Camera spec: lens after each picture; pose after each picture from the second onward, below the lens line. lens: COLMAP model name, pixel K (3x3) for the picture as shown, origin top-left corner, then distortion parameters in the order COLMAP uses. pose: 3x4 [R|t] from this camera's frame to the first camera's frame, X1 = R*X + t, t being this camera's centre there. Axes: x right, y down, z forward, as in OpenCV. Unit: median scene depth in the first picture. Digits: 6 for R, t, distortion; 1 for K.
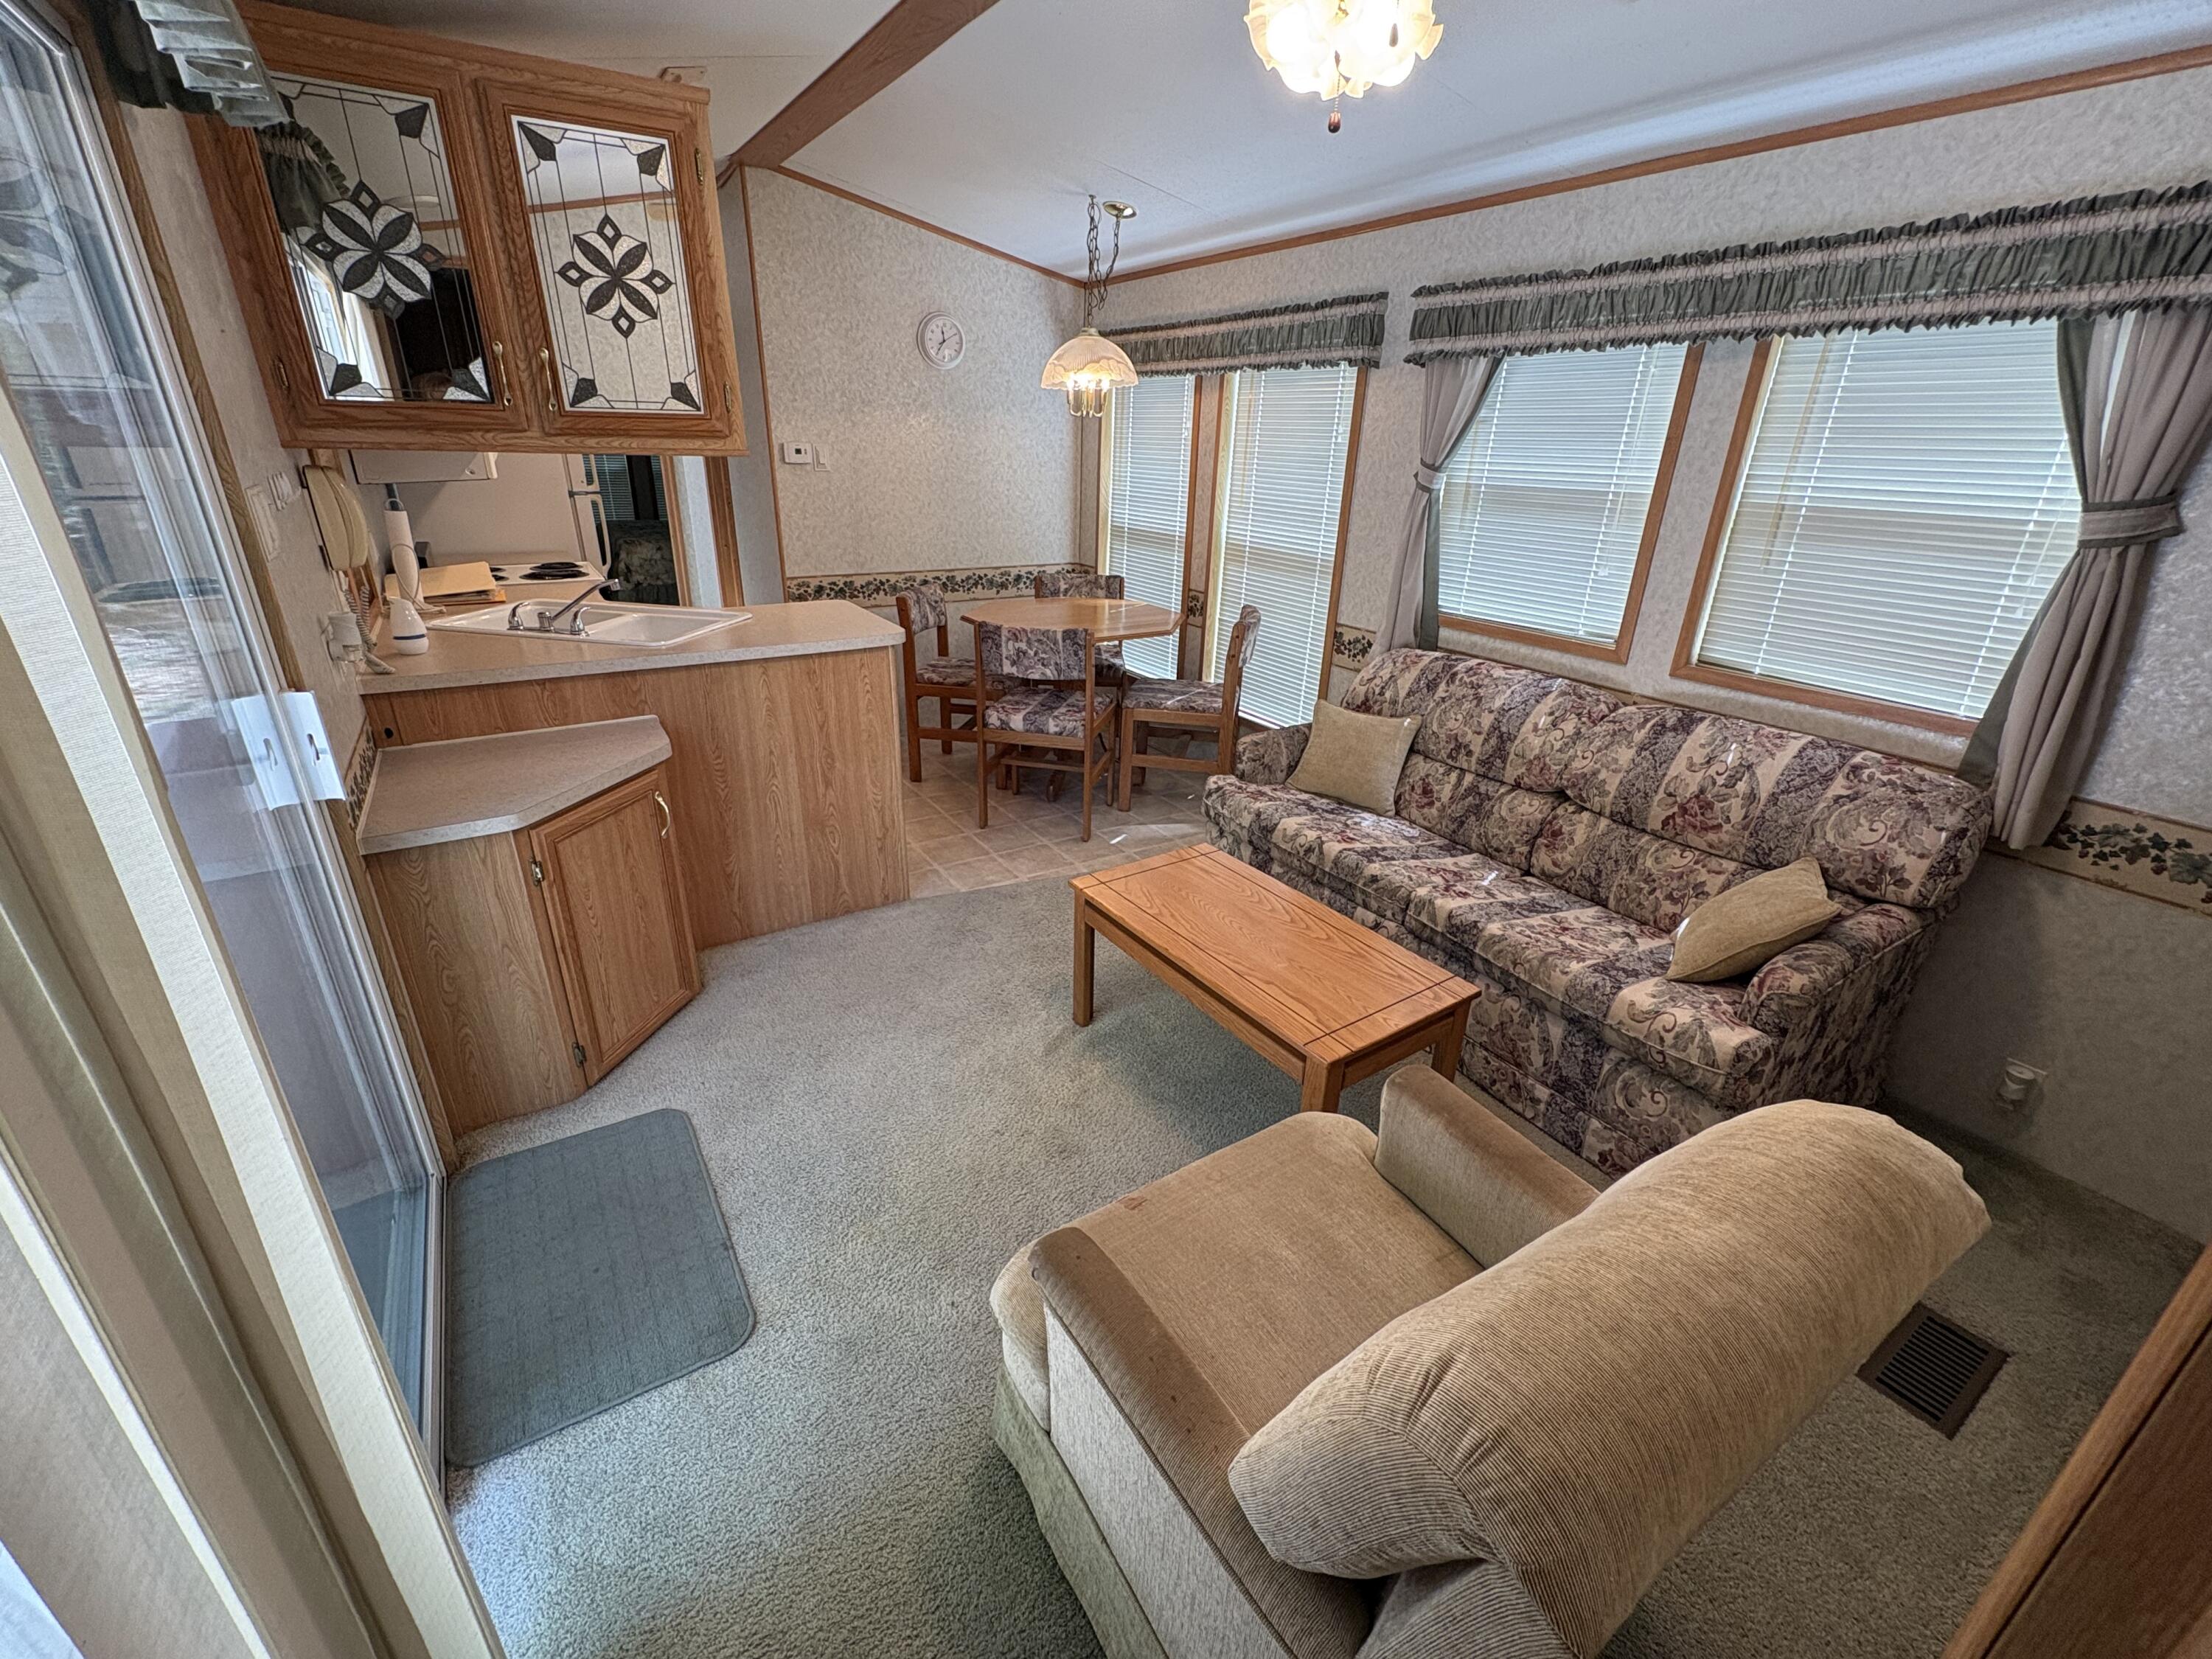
lens RADIAL K [[932.4, 0, 1106.0], [0, 932.4, 829.5], [0, 0, 1]] dist [-0.002203, 0.000126]
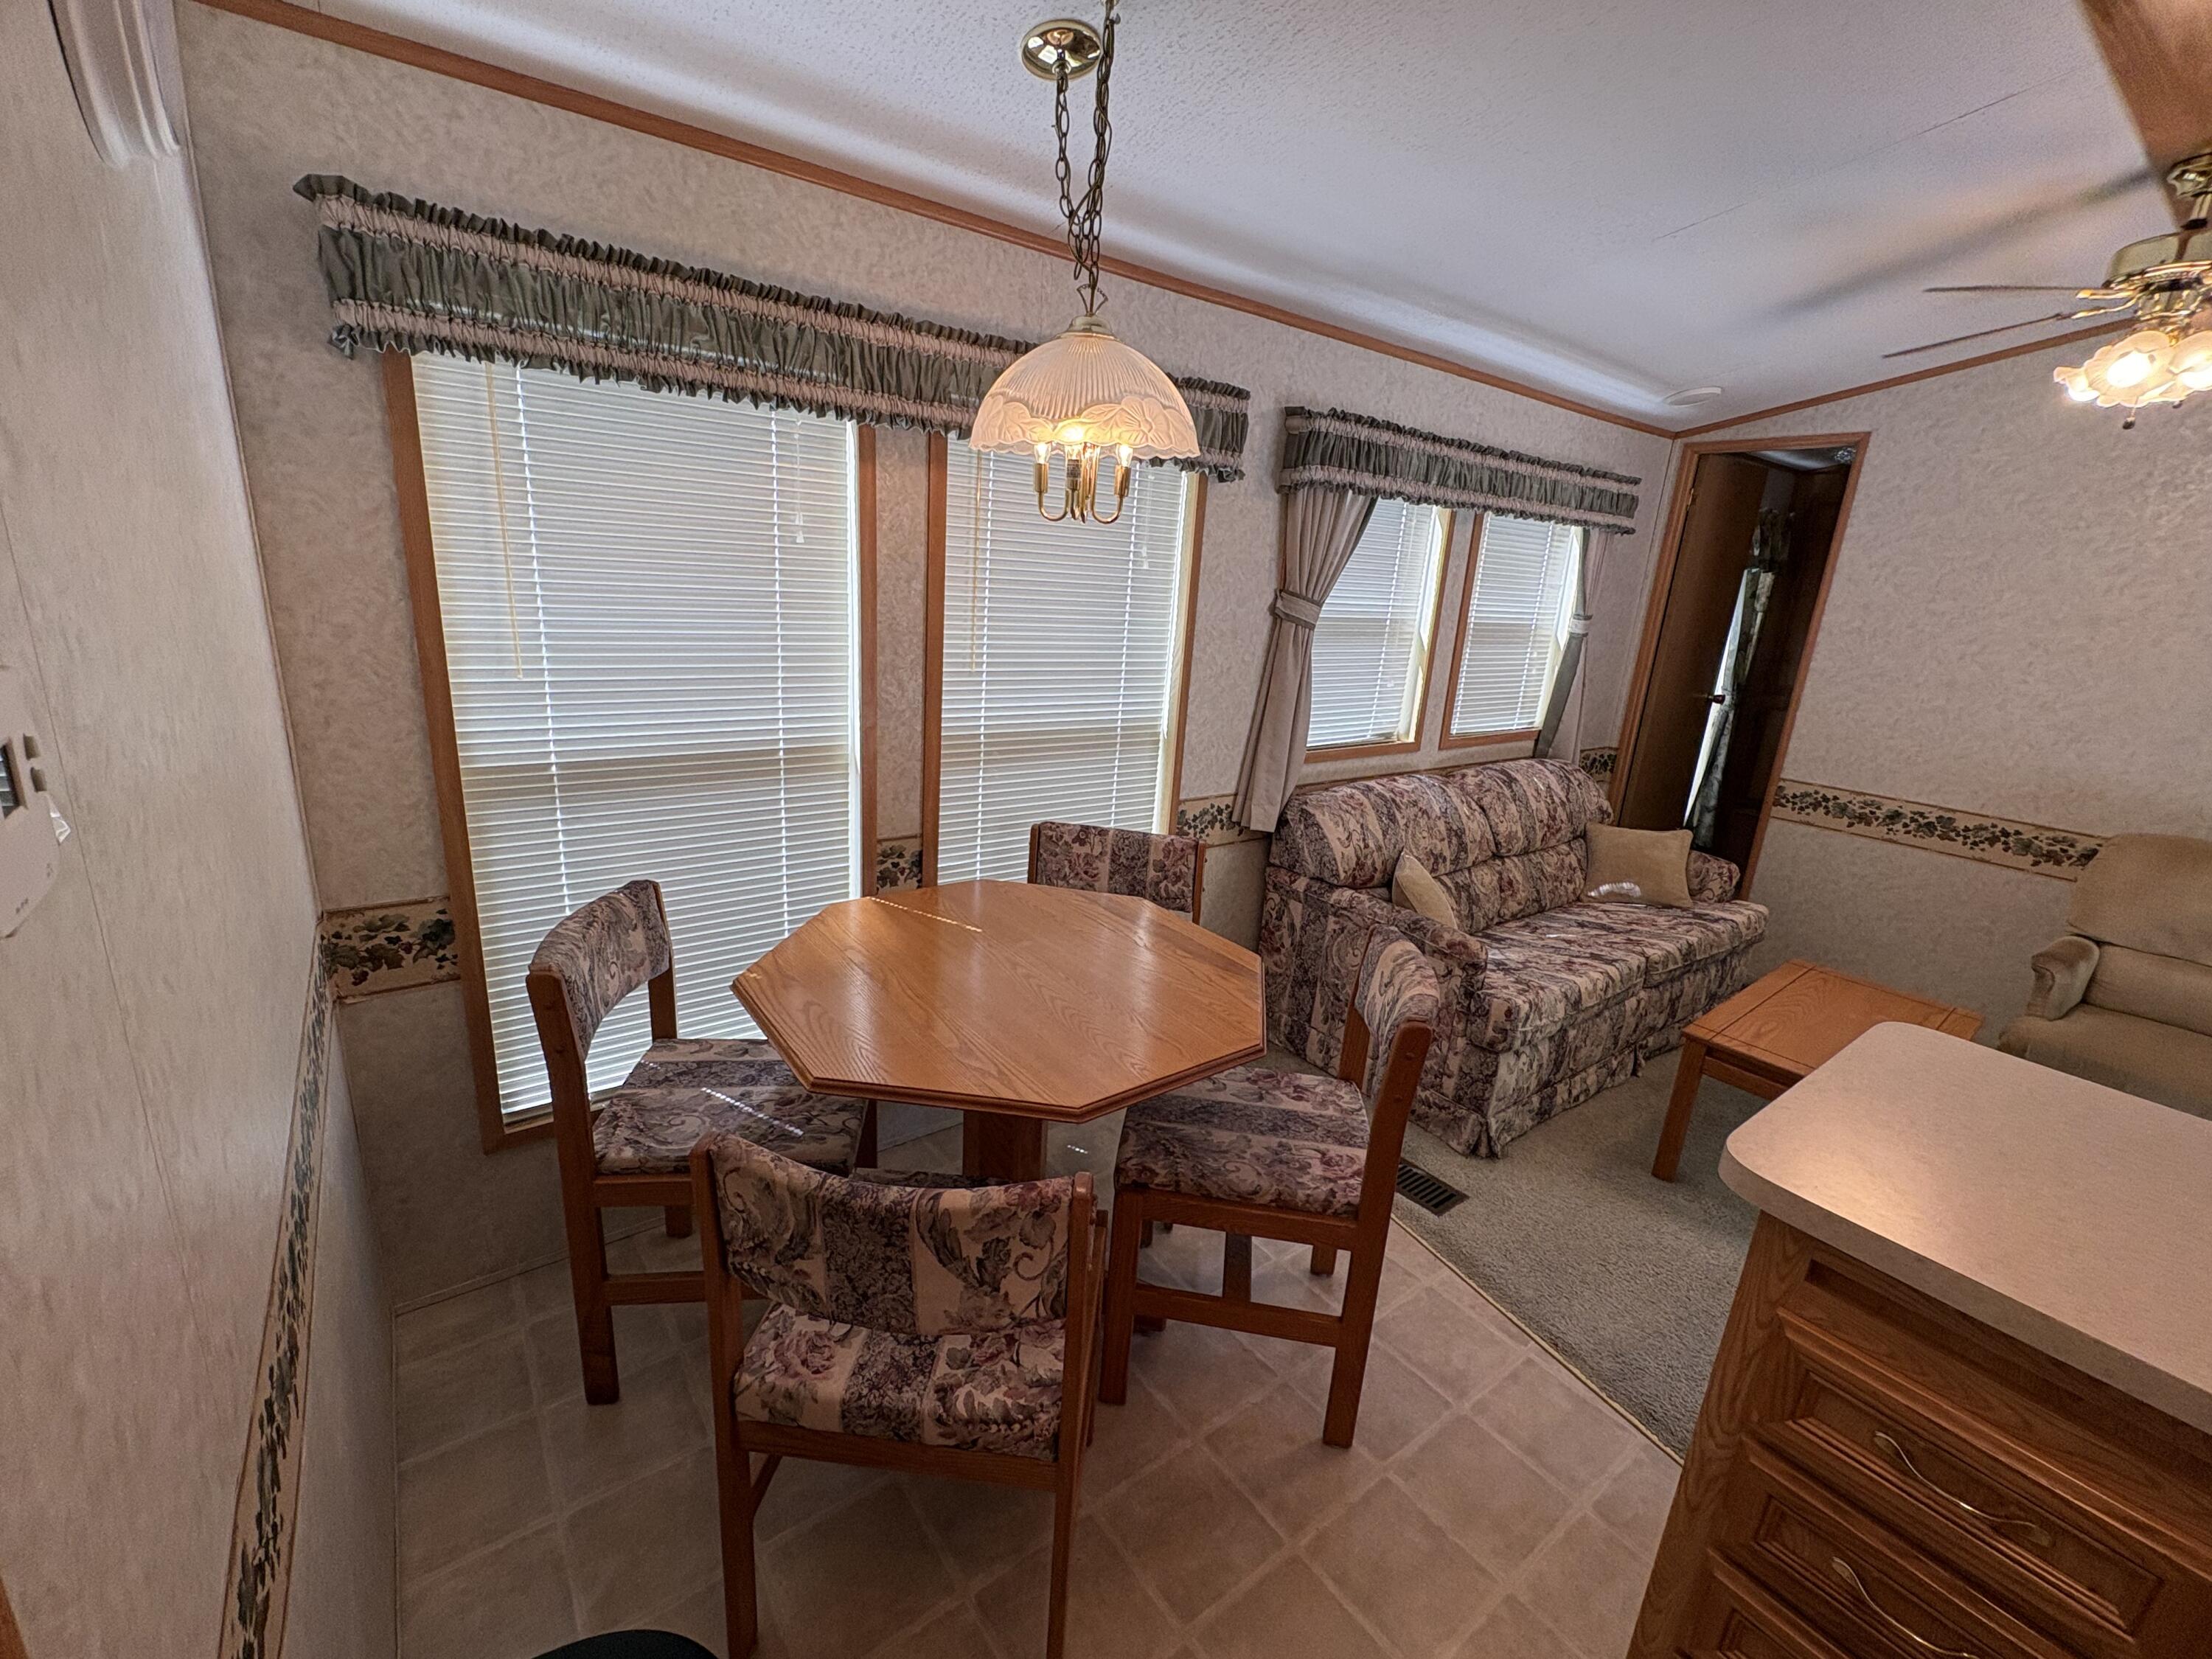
lens RADIAL K [[976.9, 0, 1106.0], [0, 976.9, 829.5], [0, 0, 1]] dist [-0.001349, 0.000004]
pose [[-0.093356, -0.313980, 0.944829, -0.668004], [0.311036, 0.892280, 0.327250, -0.634914], [-0.945802, 0.324426, 0.014359, 1.401304]]
